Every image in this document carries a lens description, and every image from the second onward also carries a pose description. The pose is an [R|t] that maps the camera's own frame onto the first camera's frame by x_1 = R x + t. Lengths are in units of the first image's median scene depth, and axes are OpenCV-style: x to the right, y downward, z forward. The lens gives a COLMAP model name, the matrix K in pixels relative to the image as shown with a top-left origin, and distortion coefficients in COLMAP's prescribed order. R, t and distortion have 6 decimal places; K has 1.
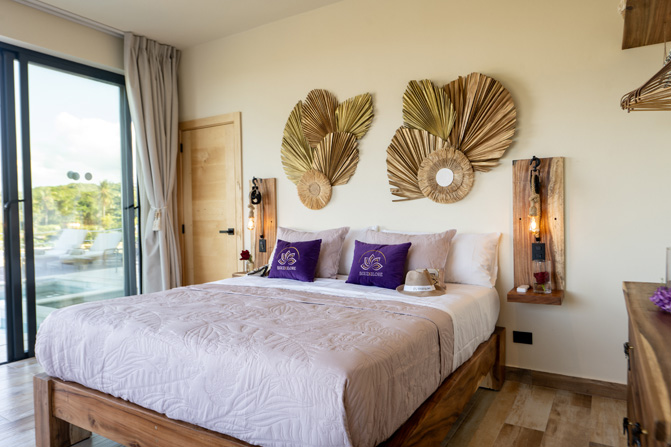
lens RADIAL K [[444.9, 0, 333.2], [0, 444.9, 224.8], [0, 0, 1]] dist [0.000263, -0.001037]
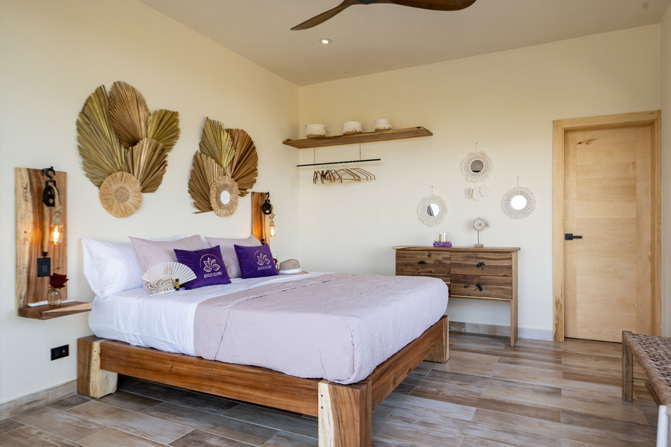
lens RADIAL K [[444.9, 0, 333.2], [0, 444.9, 224.8], [0, 0, 1]] dist [0.000263, -0.001037]
pose [[-0.079444, 0.012133, 0.996765, -1.068800], [0.020630, 0.999732, -0.010525, -0.001902], [-0.996626, 0.019727, -0.079673, 0.736741]]
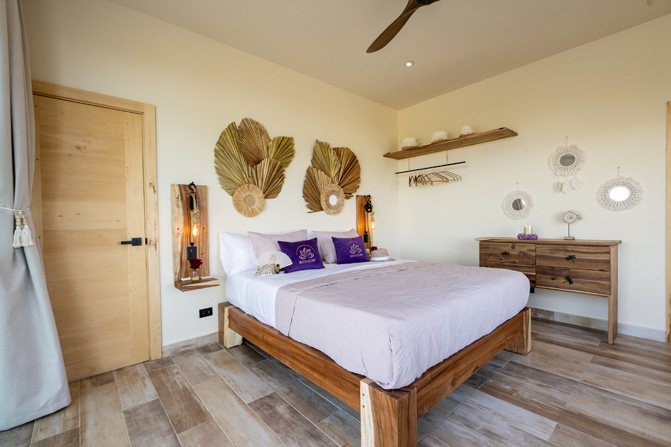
lens RADIAL K [[295.3, 0, 333.2], [0, 295.3, 225.7], [0, 0, 1]] dist [-0.005258, -0.000979]
pose [[0.294567, -0.010740, 0.955570, -0.835592], [0.030122, 0.999544, 0.001949, -0.006100], [-0.955156, 0.028209, 0.294757, 0.615785]]
